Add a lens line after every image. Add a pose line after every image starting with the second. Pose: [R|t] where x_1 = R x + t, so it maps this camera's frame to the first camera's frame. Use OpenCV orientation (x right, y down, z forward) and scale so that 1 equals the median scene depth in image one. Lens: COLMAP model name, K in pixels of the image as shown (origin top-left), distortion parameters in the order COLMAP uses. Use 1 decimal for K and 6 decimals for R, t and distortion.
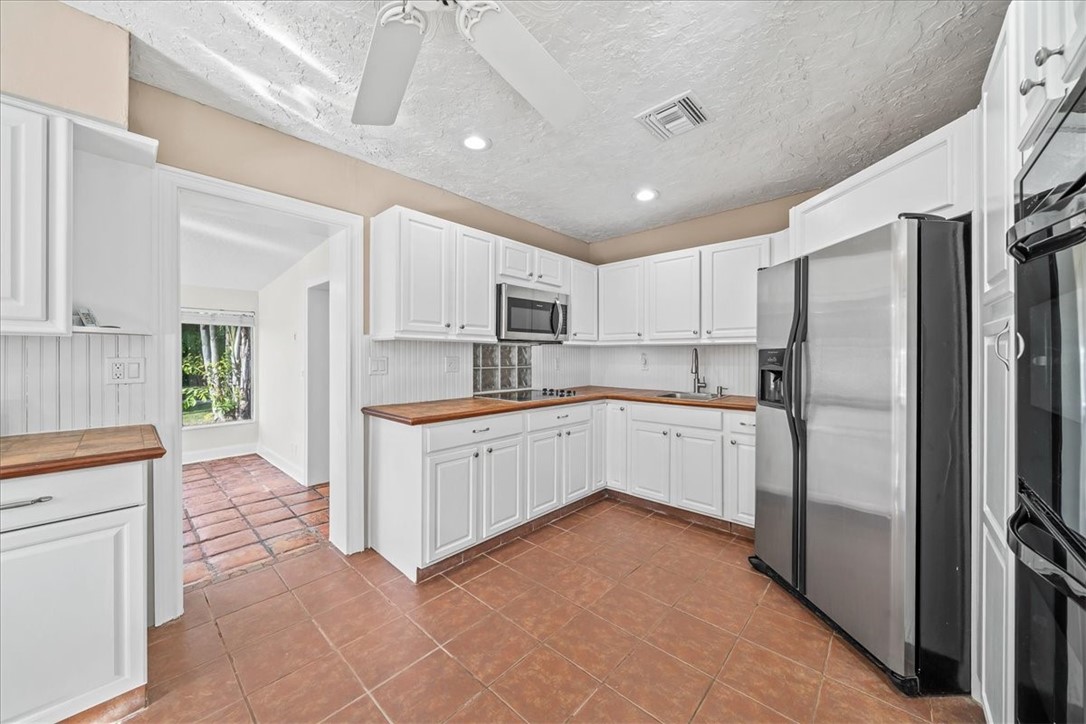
lens RADIAL K [[382.4, 0, 541.9], [0, 382.4, 355.1], [0, 0, 1]] dist [-0.000820, -0.000236]
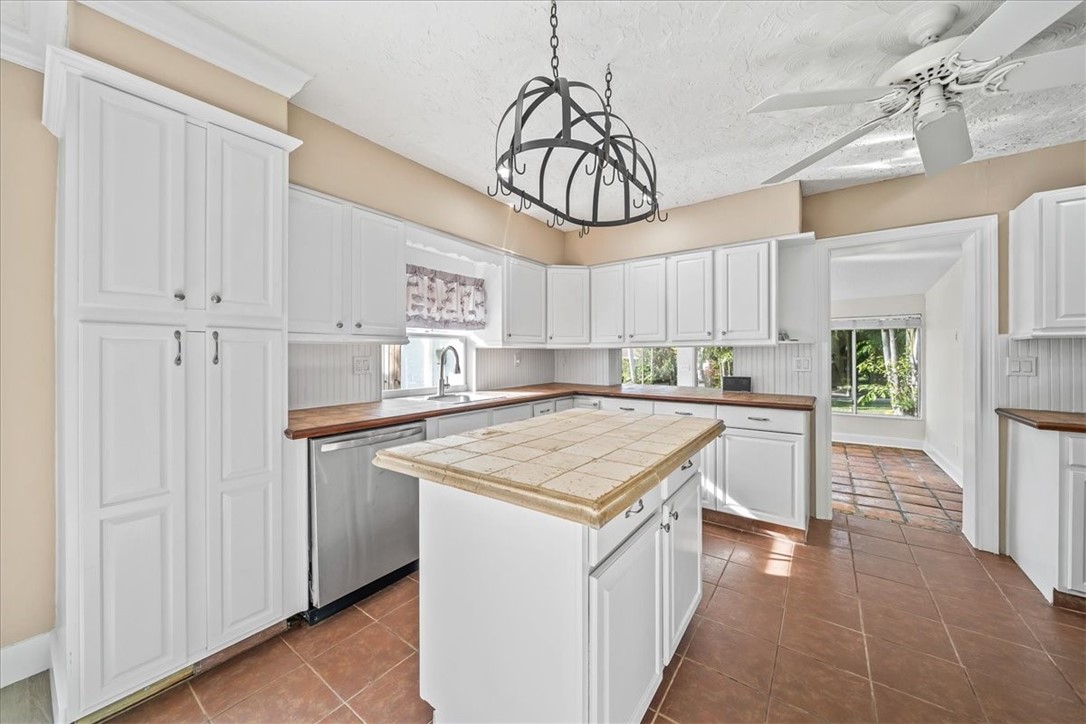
lens RADIAL K [[382.4, 0, 541.9], [0, 382.4, 355.1], [0, 0, 1]] dist [-0.000820, -0.000236]
pose [[0.091065, -0.000972, -0.995844, 0.359790], [0.000216, 1.000000, -0.000956, 0.000332], [0.995845, -0.000128, 0.091065, -0.229210]]
